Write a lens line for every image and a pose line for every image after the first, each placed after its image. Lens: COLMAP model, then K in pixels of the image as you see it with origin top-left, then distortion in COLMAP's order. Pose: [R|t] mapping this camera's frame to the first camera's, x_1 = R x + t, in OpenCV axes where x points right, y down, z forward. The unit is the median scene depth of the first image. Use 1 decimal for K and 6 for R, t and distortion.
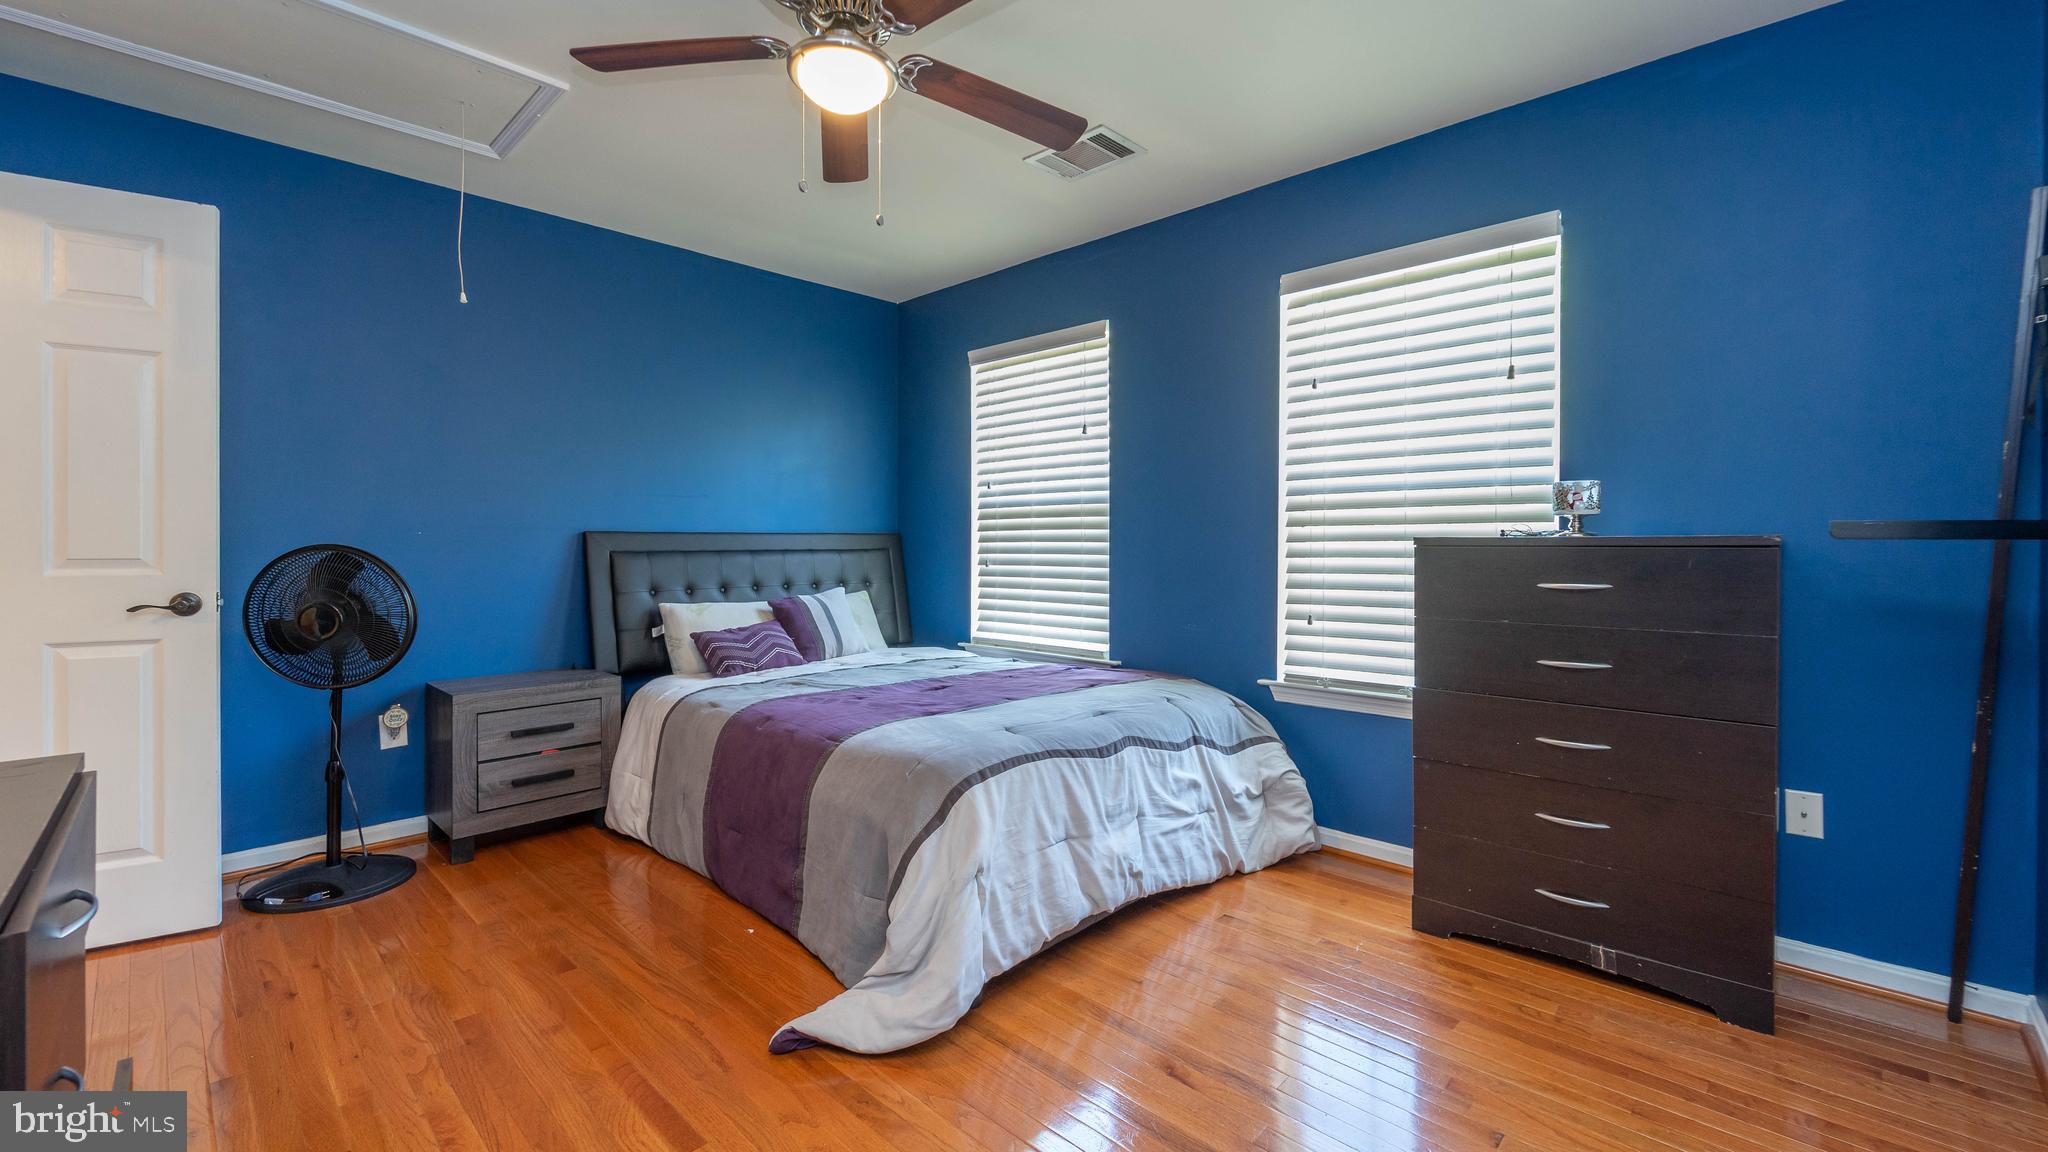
lens RADIAL K [[835.4, 0, 1037.6], [0, 835.4, 553.5], [0, 0, 1]] dist [-0.014373, 0.000510]
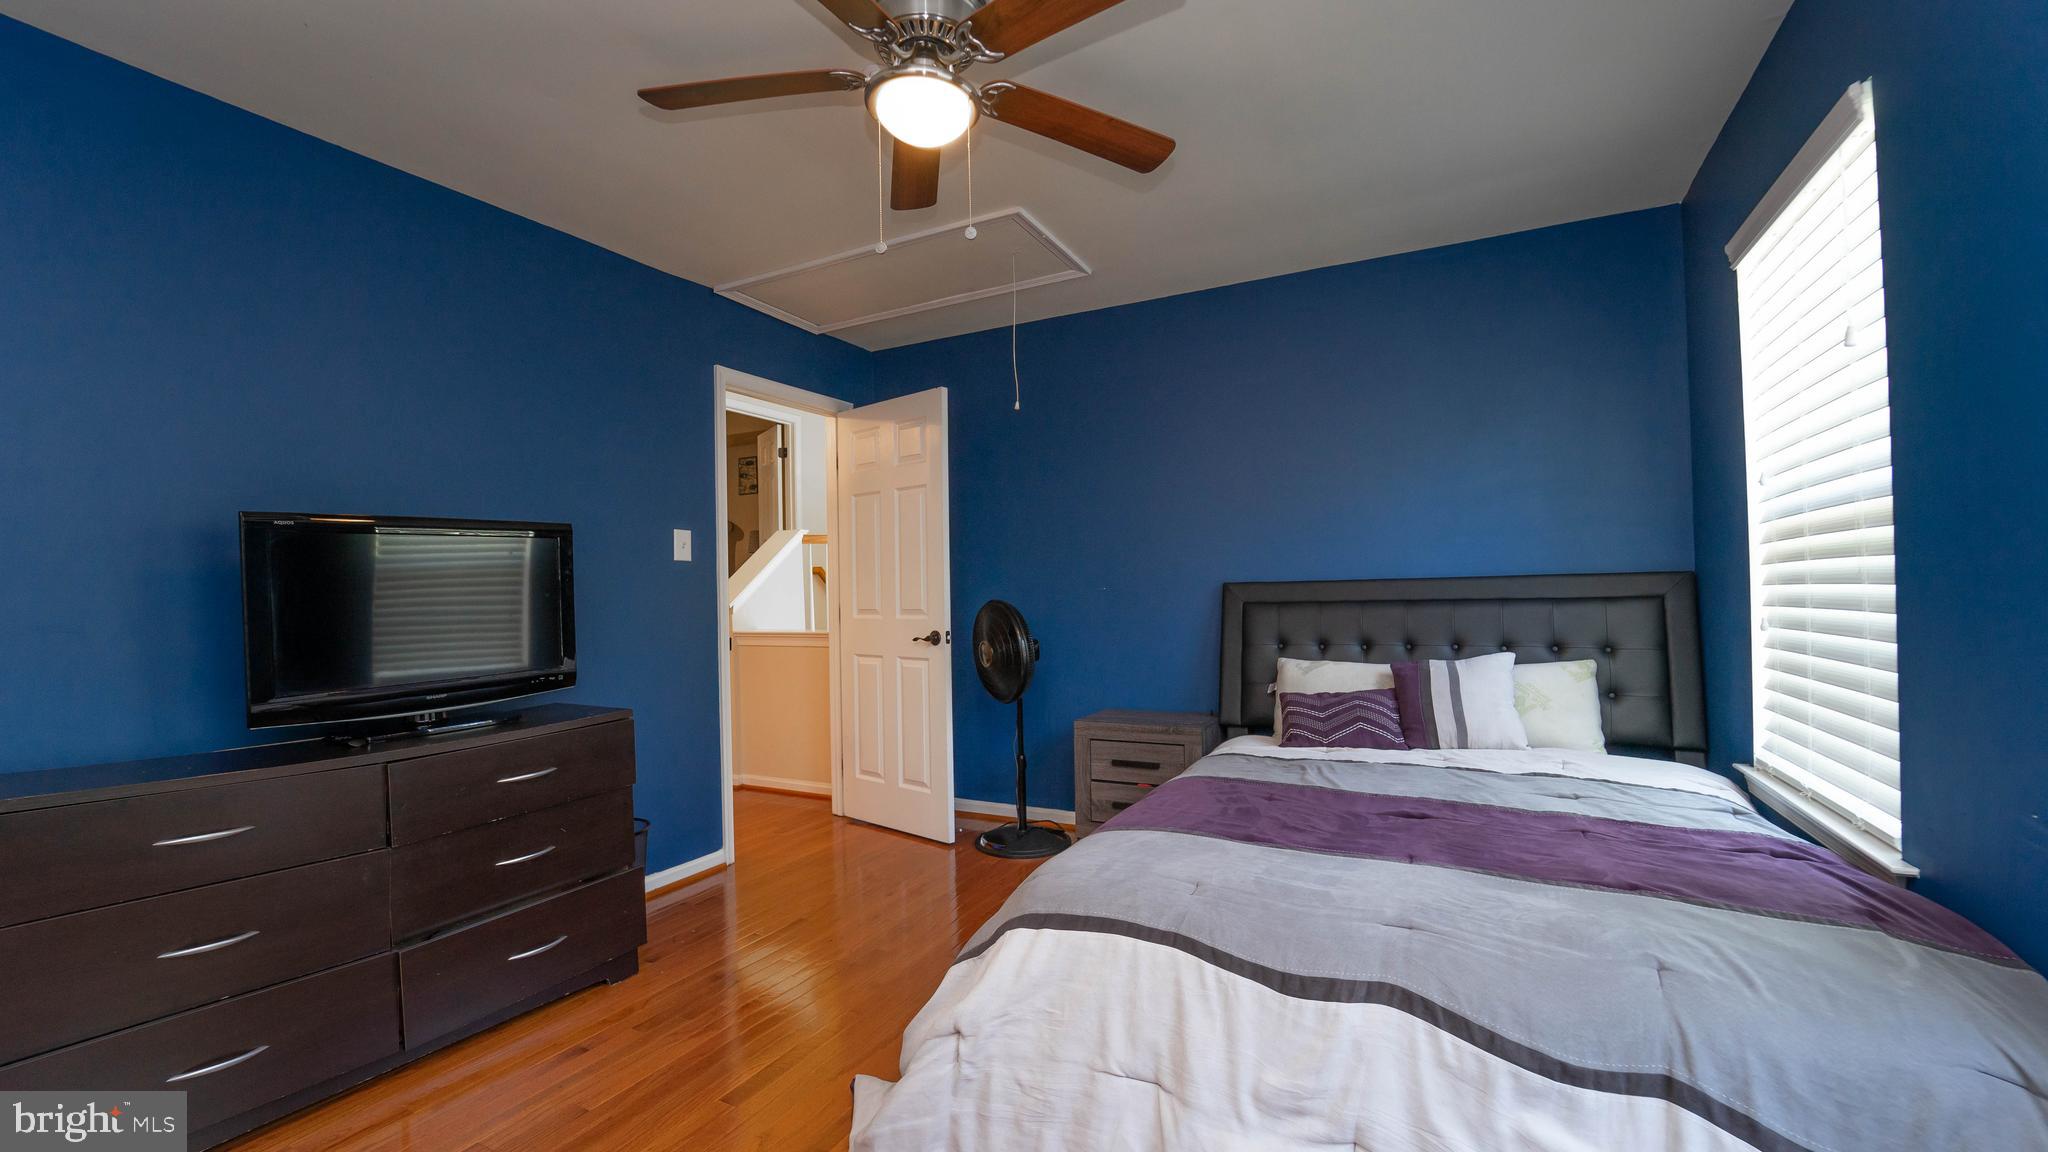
lens RADIAL K [[835.4, 0, 1029.3], [0, 835.4, 593.2], [0, 0, 1]] dist [-0.014373, 0.000510]
pose [[0.269077, -0.005873, -0.963101, 0.442654], [0.006296, 0.999971, -0.004339, -0.013034], [0.963098, -0.004896, 0.269106, 0.548884]]
